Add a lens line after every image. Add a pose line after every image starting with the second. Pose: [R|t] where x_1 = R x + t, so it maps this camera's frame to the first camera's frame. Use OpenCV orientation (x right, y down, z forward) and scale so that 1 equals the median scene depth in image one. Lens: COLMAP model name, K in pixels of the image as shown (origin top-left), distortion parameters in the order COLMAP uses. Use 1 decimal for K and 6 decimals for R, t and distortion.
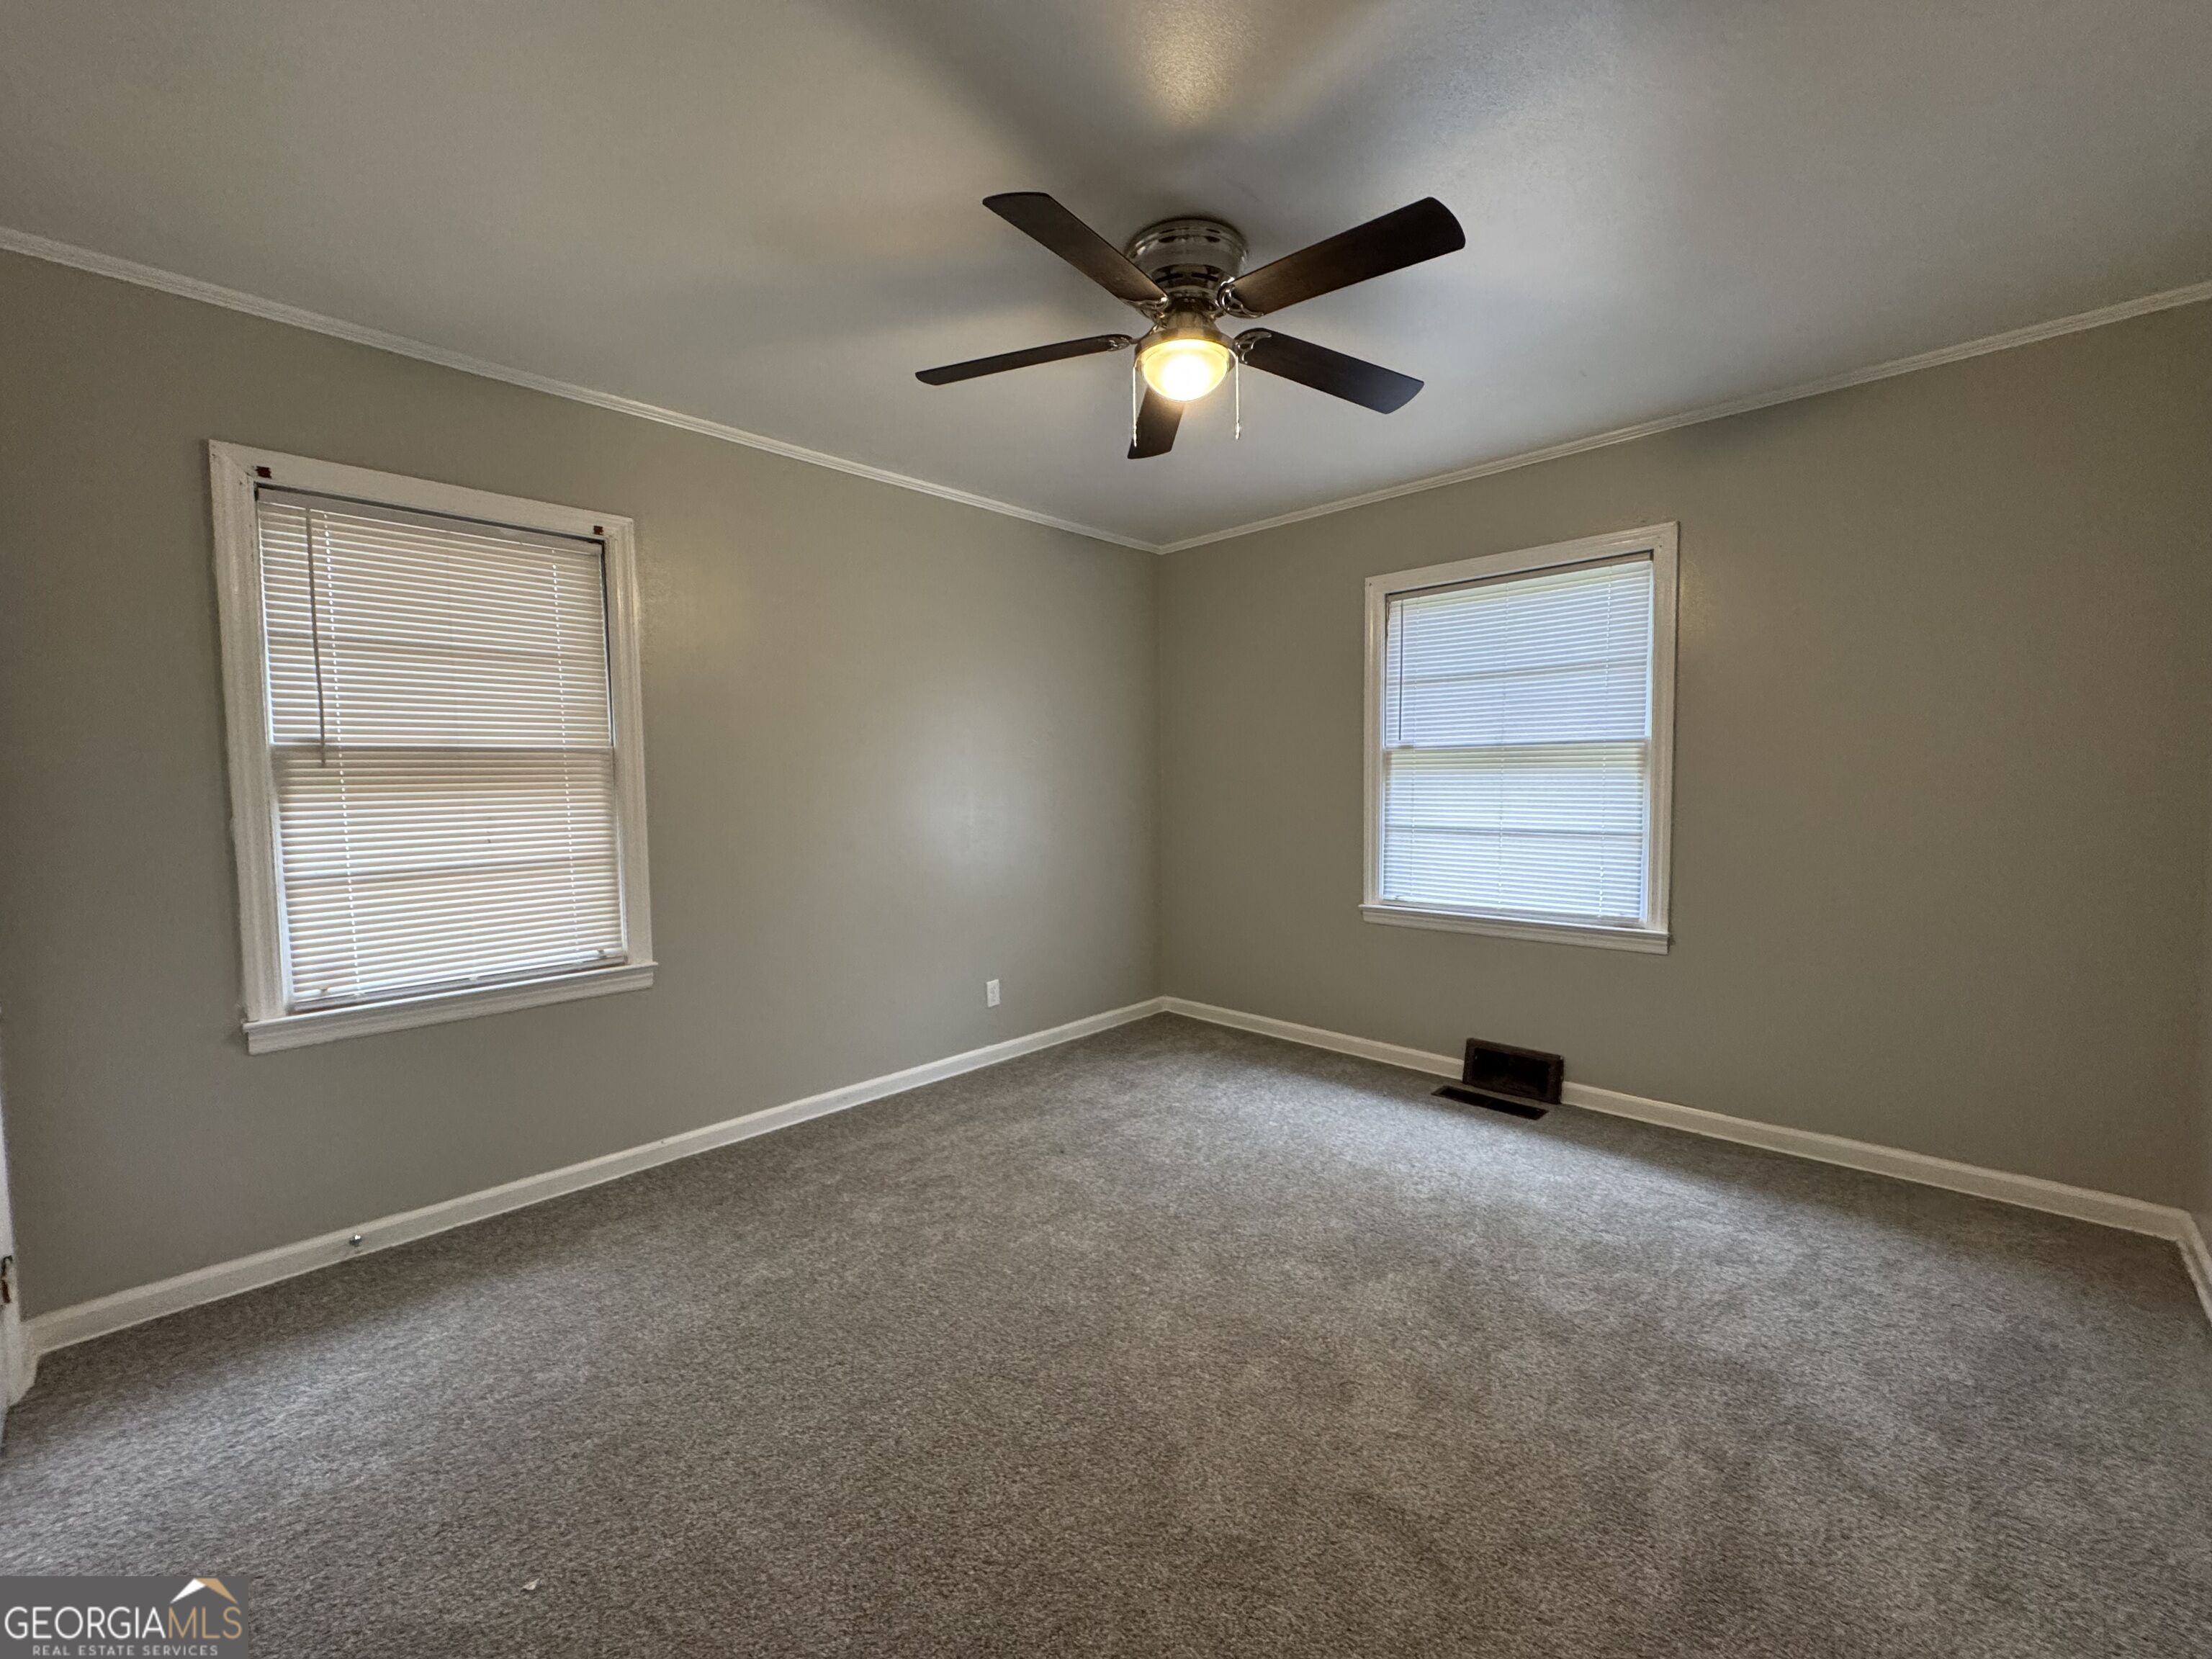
lens RADIAL K [[879.0, 0, 1103.6], [0, 879.0, 830.7], [0, 0, 1]] dist [-0.000829, 0.000145]
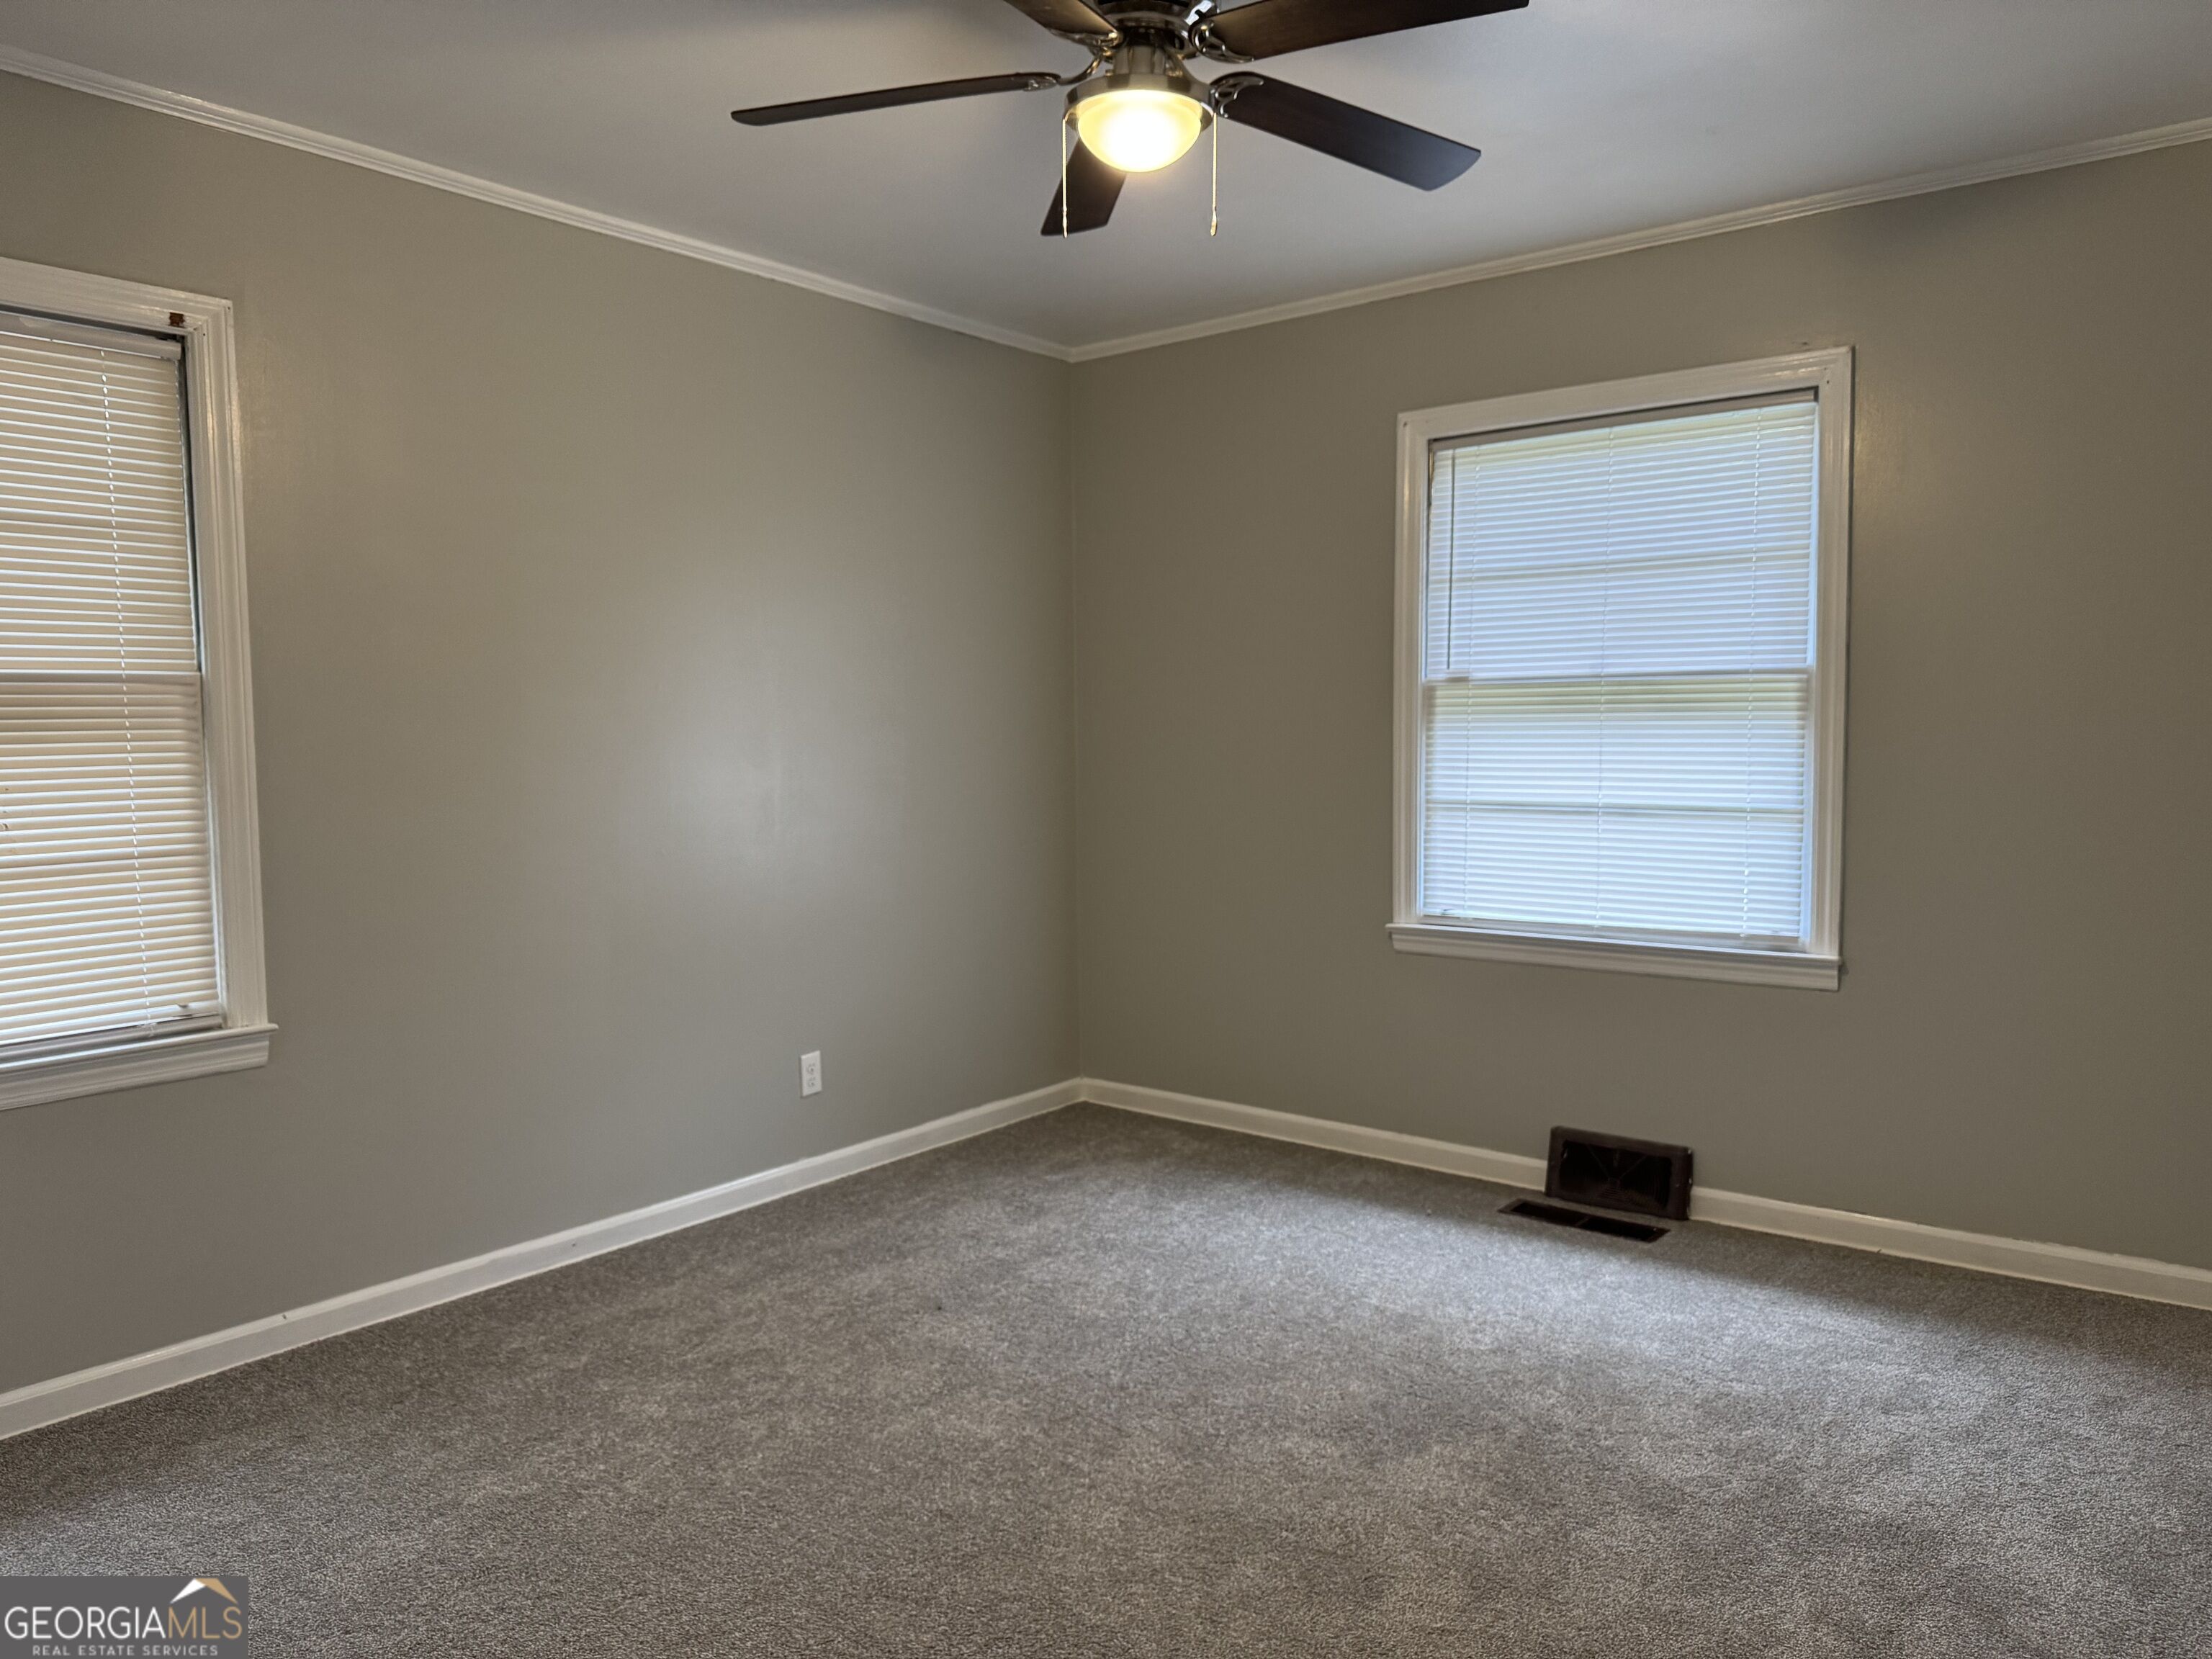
lens RADIAL K [[1539.1, 0, 1106.0], [0, 1539.1, 829.5], [0, 0, 1]] dist [0.070731, -0.110132]
pose [[0.994808, -0.004594, 0.101668, -0.043737], [0.003686, 0.999952, 0.009121, 0.006326], [-0.101705, -0.008699, 0.994777, -0.152233]]
